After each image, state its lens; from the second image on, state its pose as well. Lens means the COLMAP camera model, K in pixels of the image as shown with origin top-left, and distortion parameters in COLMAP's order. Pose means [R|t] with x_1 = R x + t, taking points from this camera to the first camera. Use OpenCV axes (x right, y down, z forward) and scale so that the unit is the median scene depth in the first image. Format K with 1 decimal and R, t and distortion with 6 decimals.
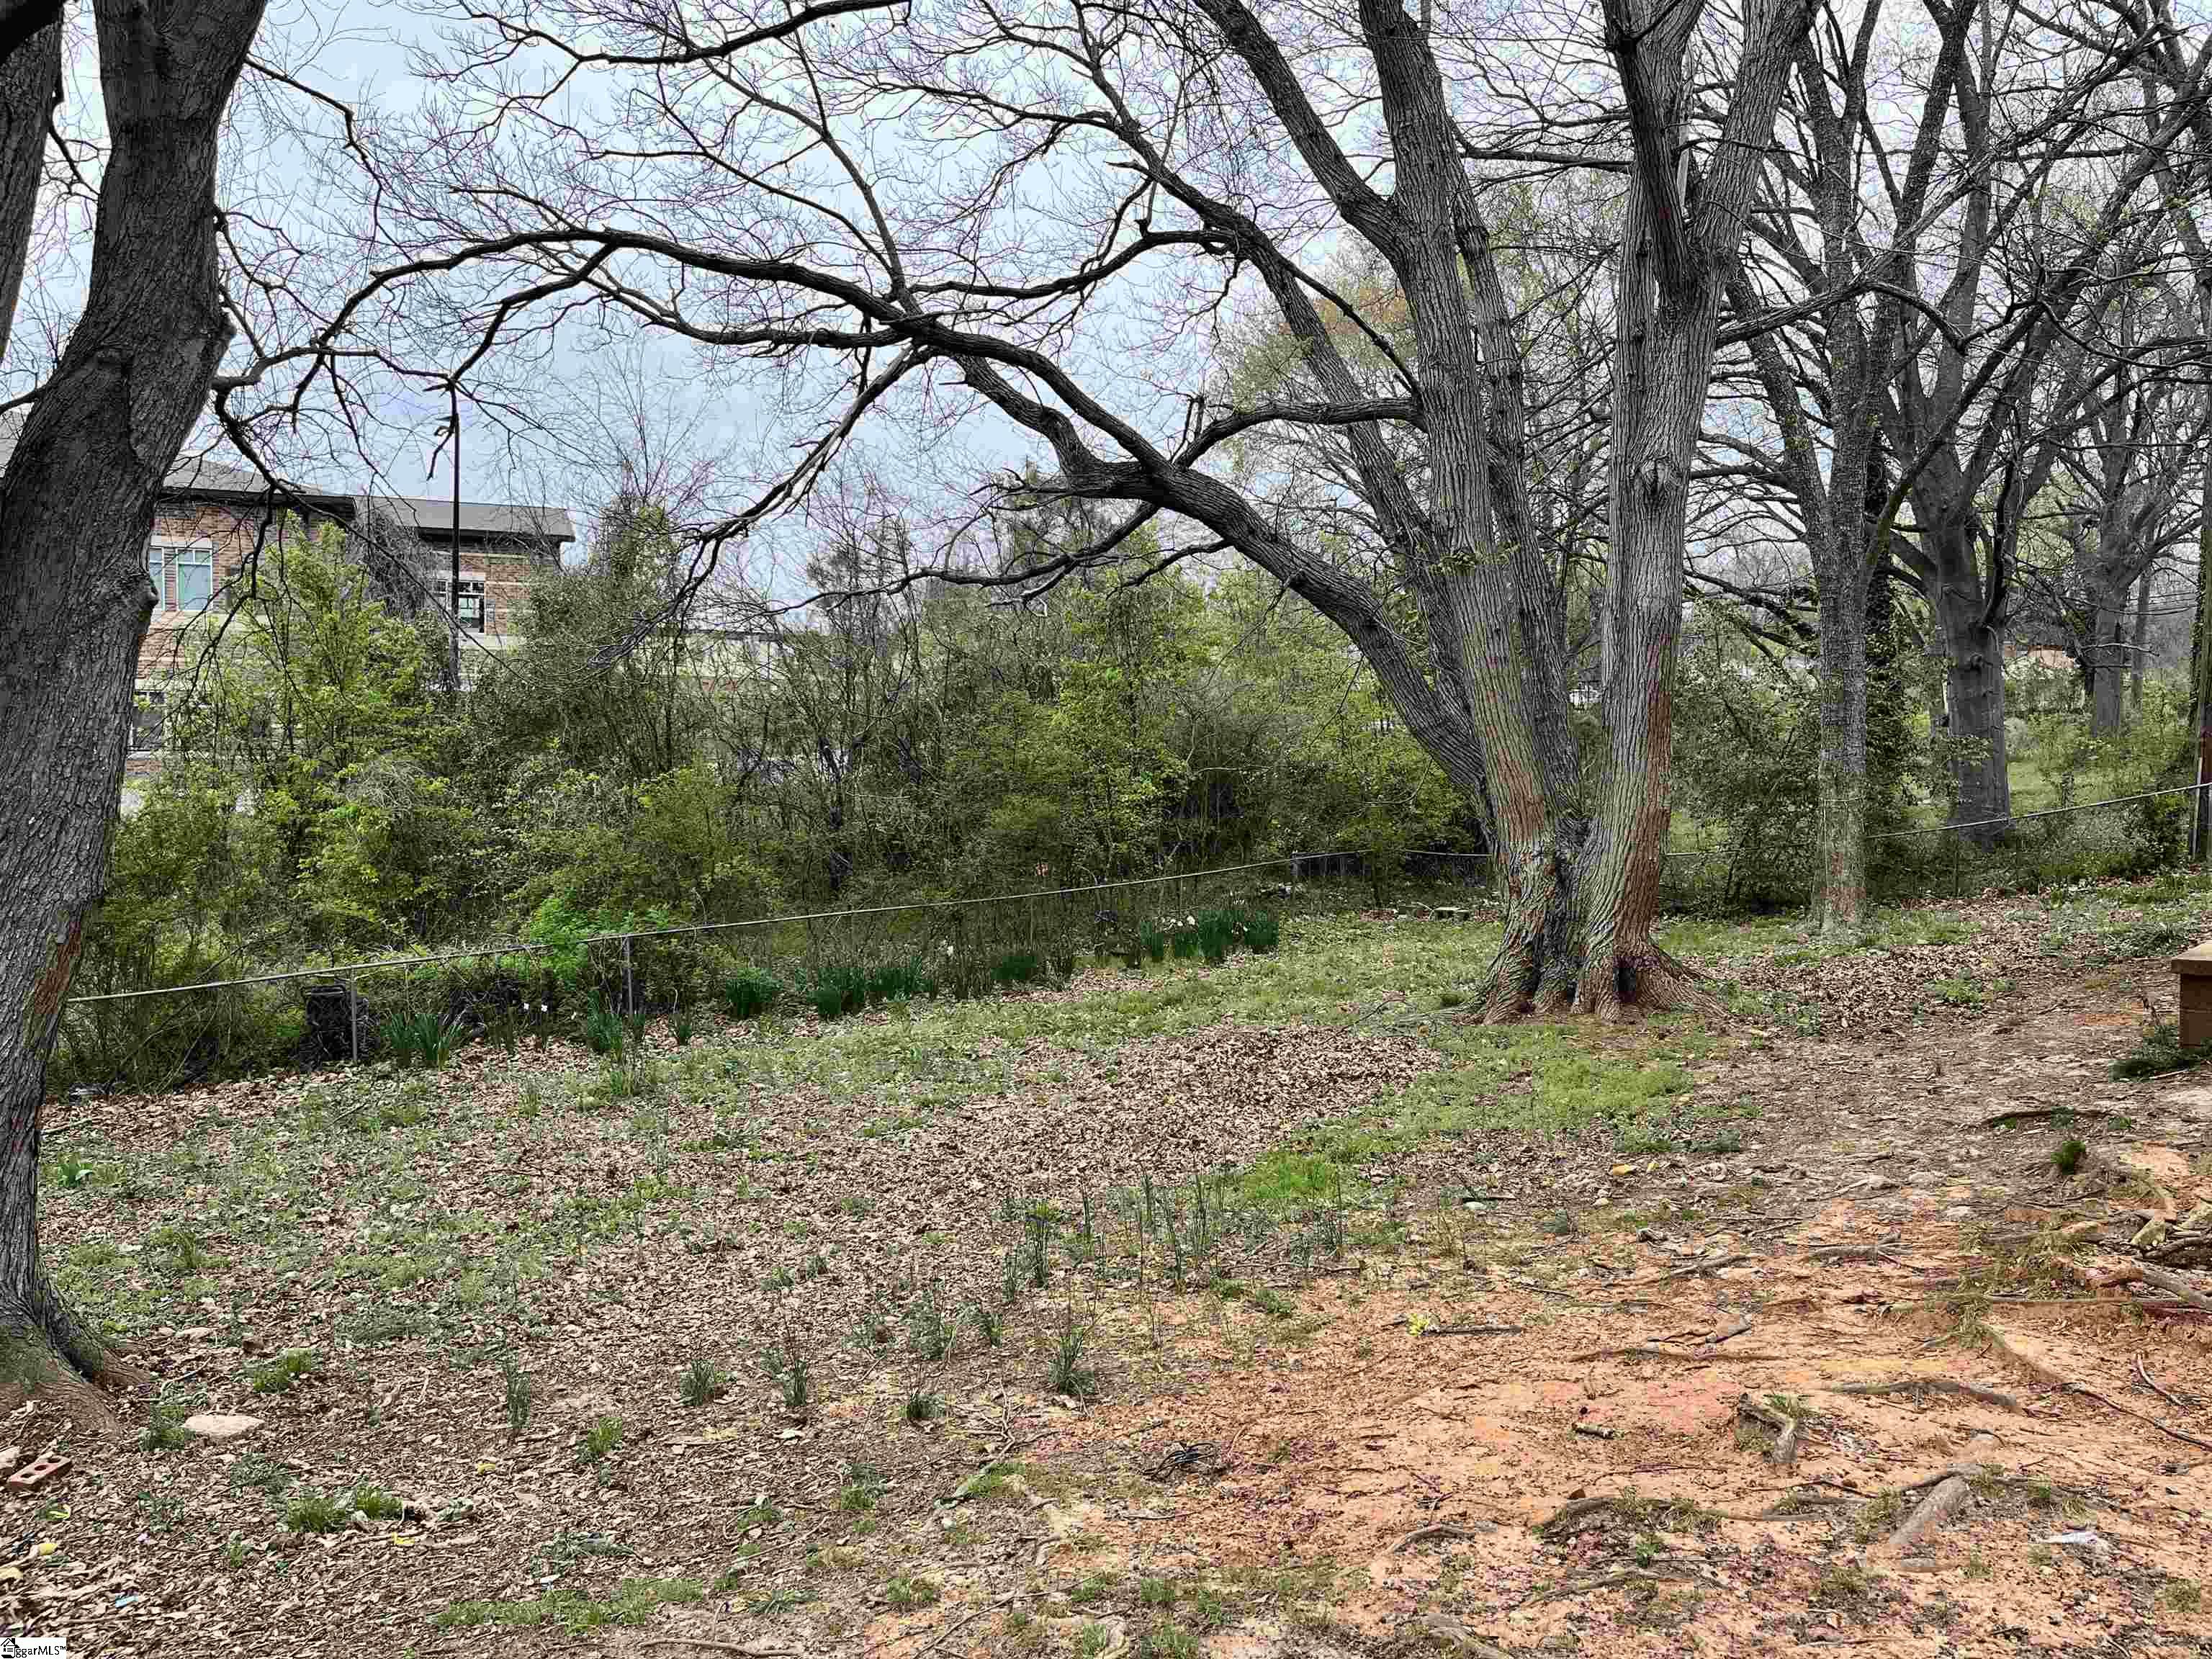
lens RADIAL K [[1634.3, 0, 1105.2], [0, 1634.3, 831.4], [0, 0, 1]] dist [0.034829, -0.058233]
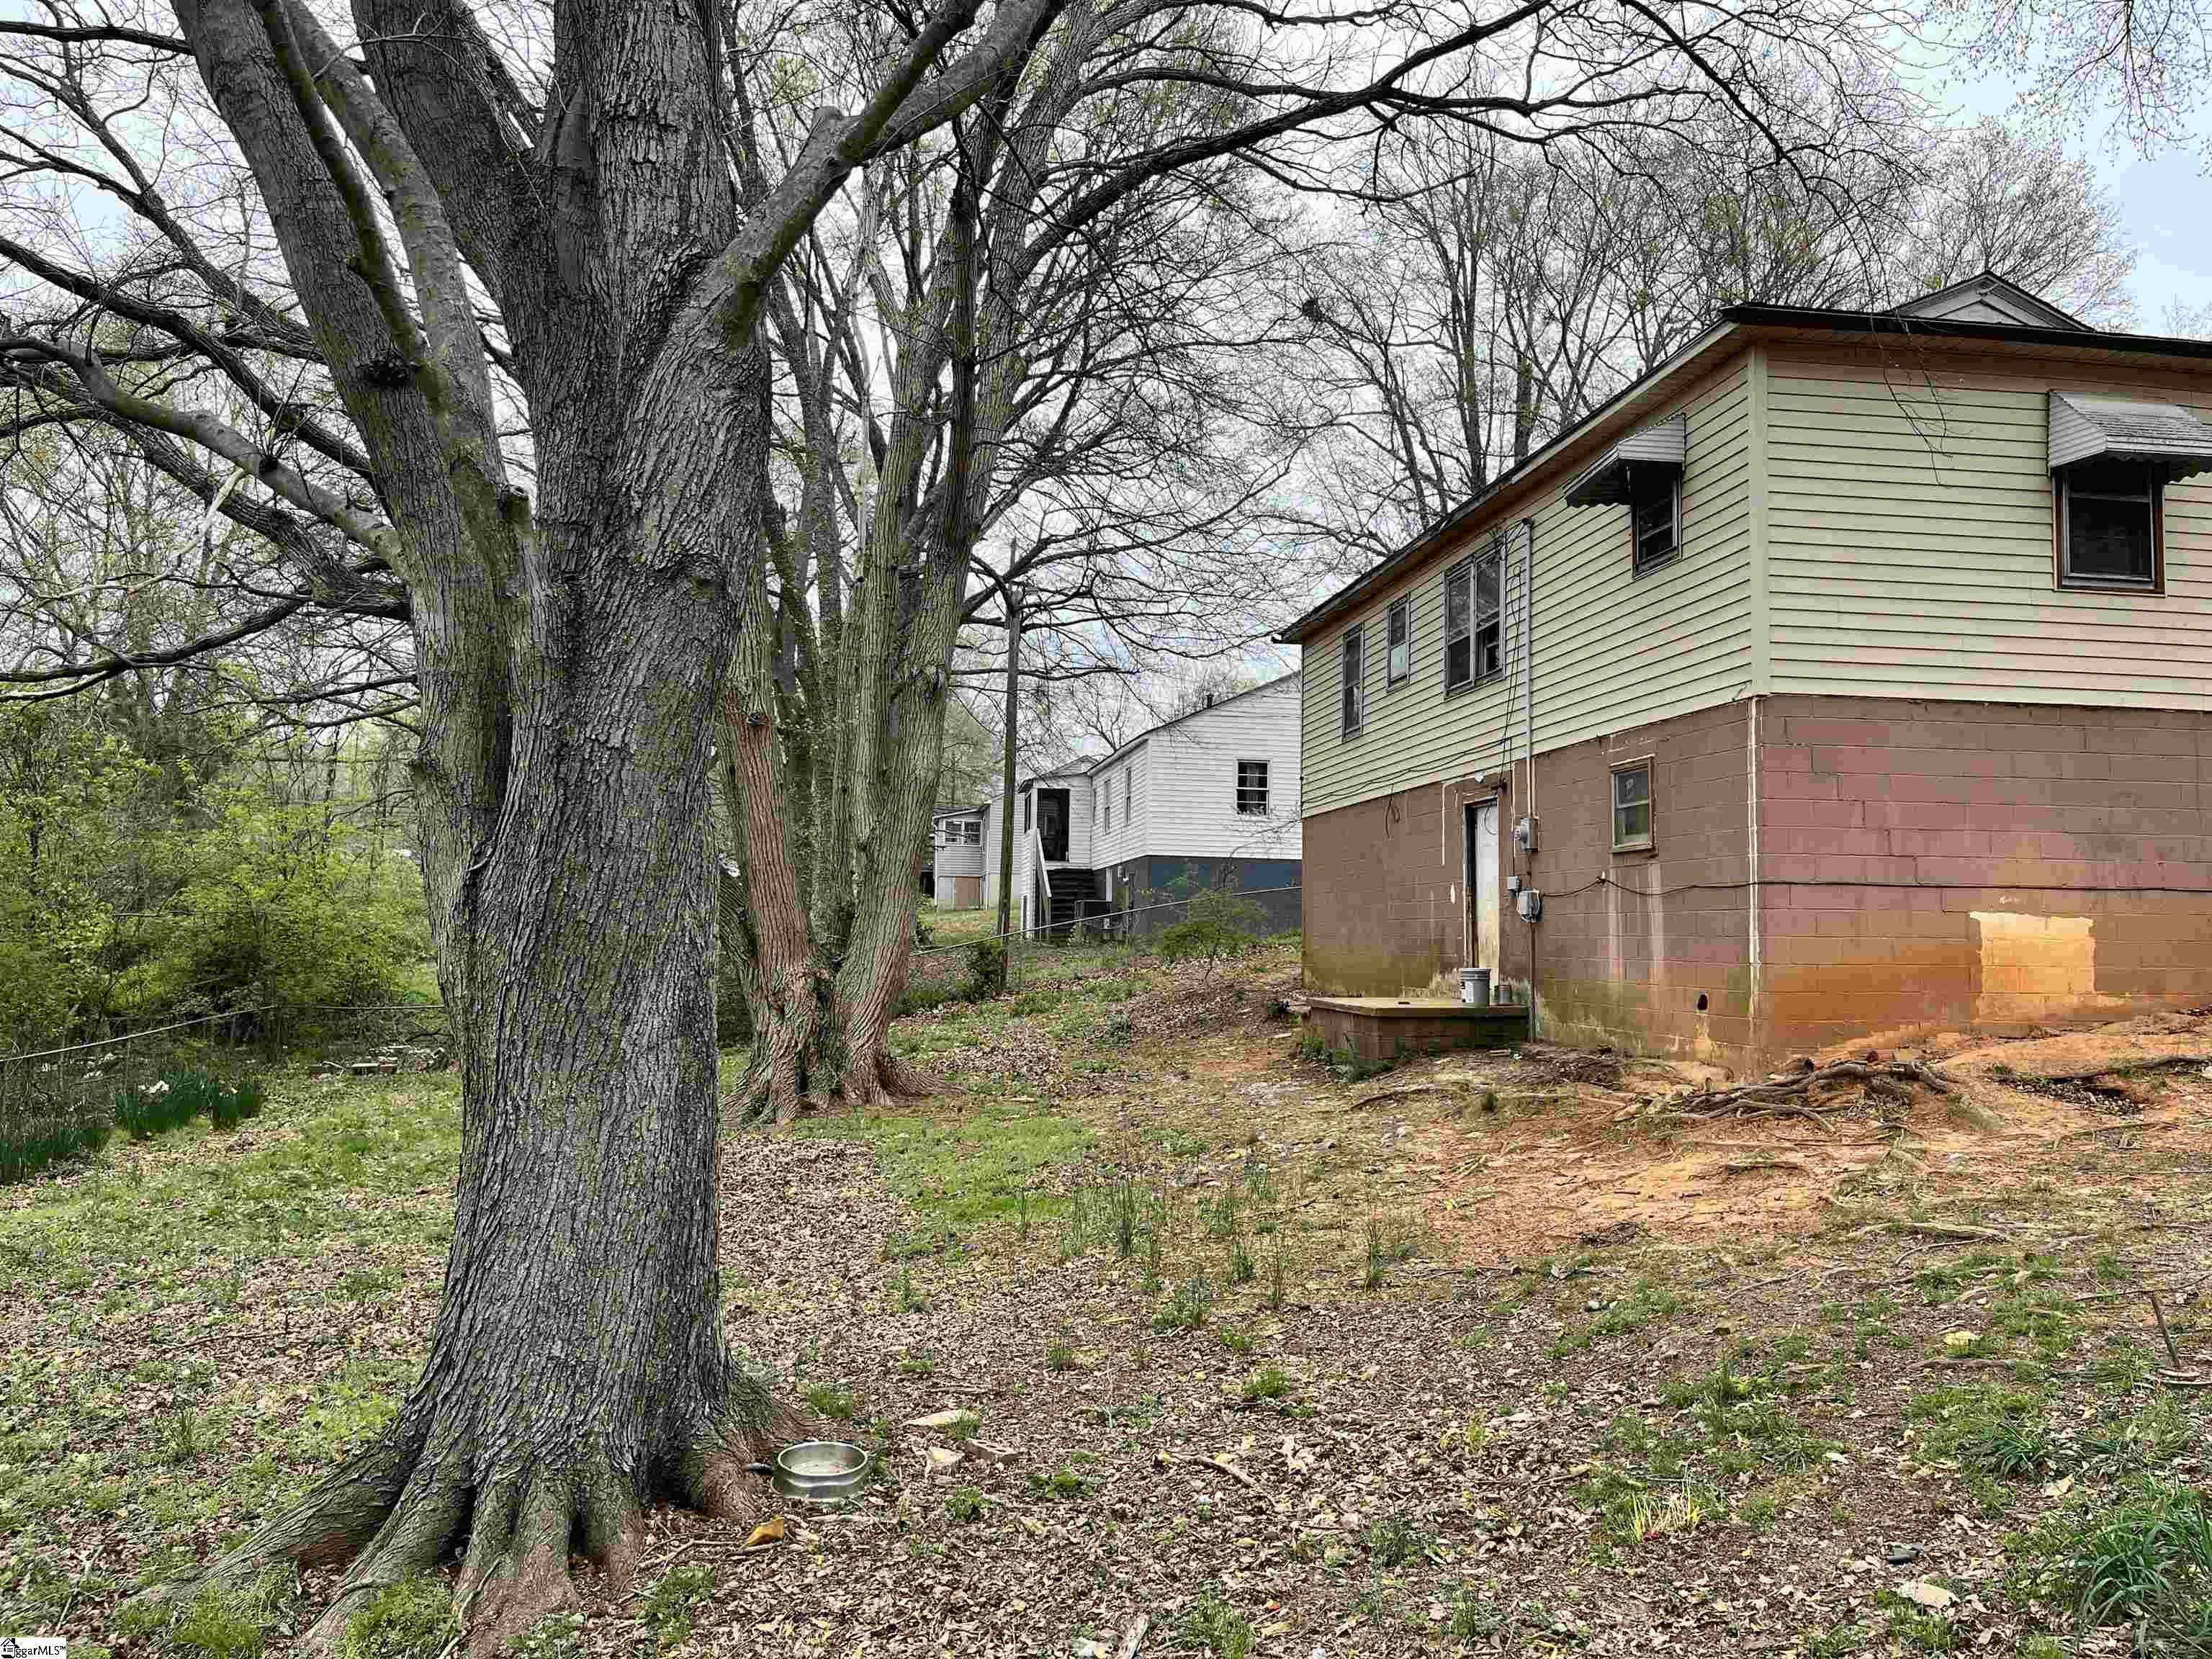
lens RADIAL K [[1634.3, 0, 1119.8], [0, 1634.3, 834.2], [0, 0, 1]] dist [0.034829, -0.058233]
pose [[0.625808, 0.054043, 0.778102, -0.463807], [0.030307, 0.995159, -0.093493, 0.026825], [-0.779388, 0.082090, 0.621141, 0.070487]]
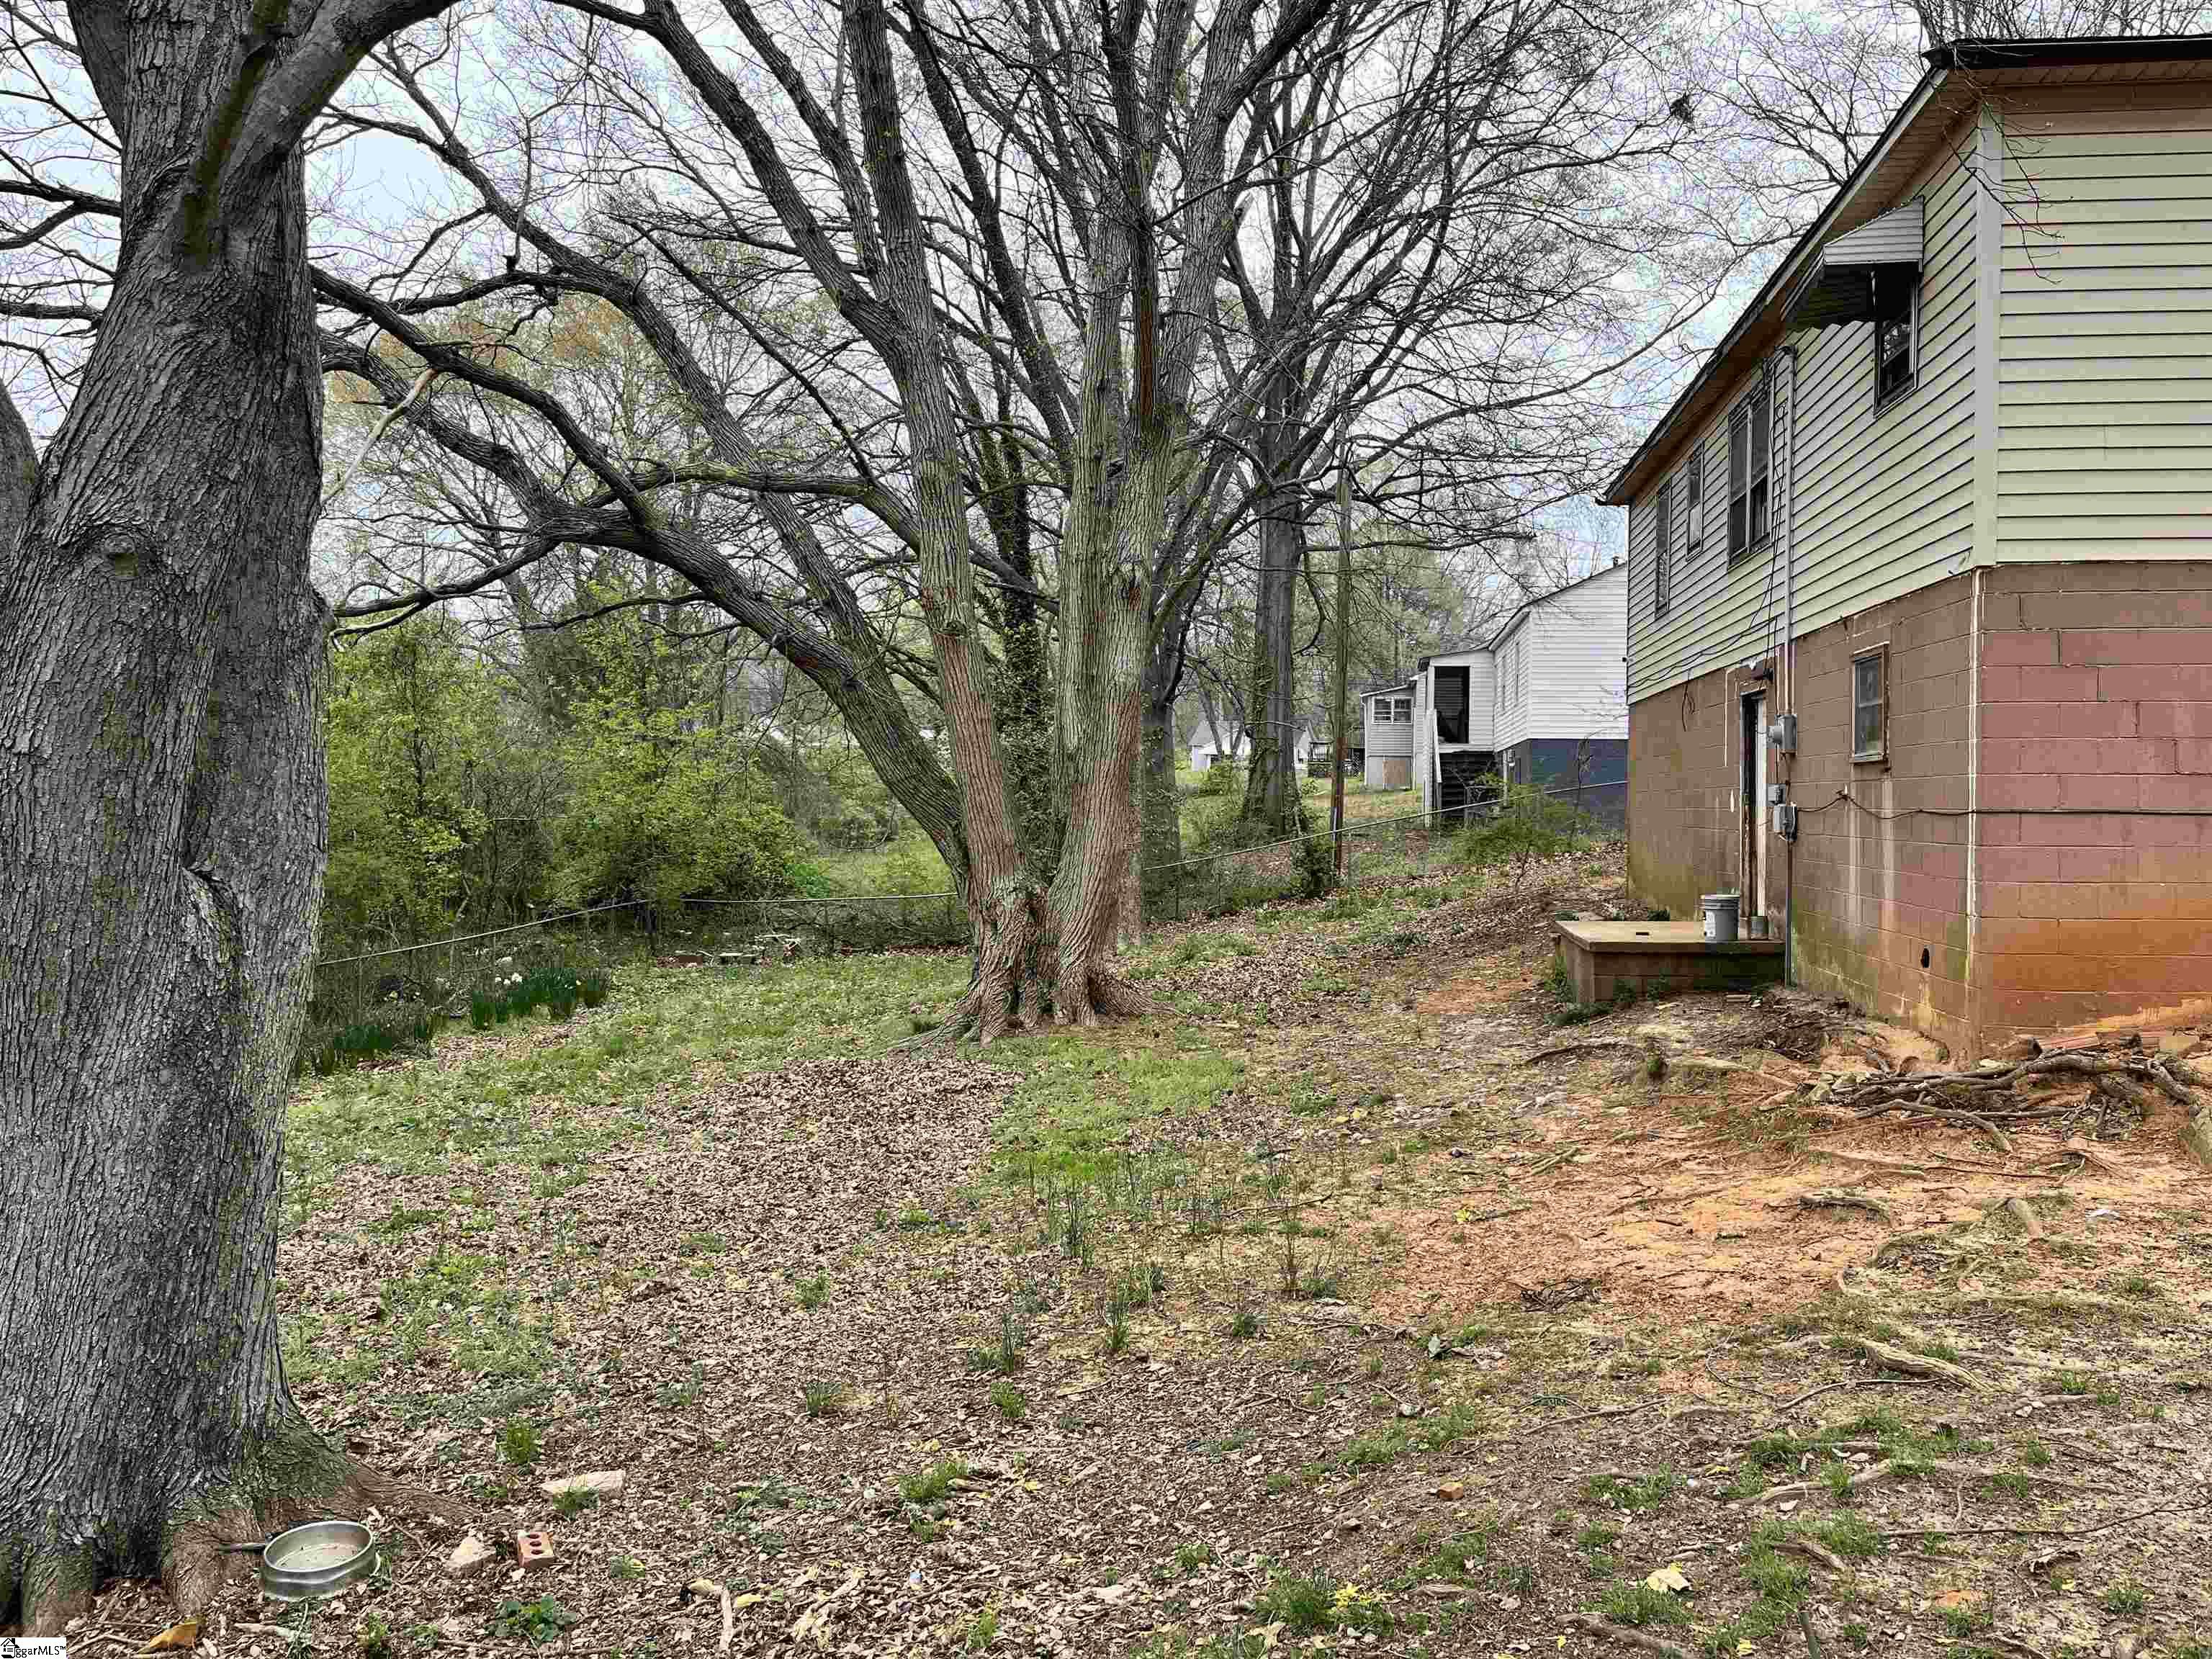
lens RADIAL K [[1634.3, 0, 1121.9], [0, 1634.3, 829.0], [0, 0, 1]] dist [0.034829, -0.058233]
pose [[0.827329, -0.006155, 0.561684, -0.284041], [0.025456, 0.999323, -0.026544, 0.003146], [-0.561141, 0.036259, 0.826926, 0.005845]]
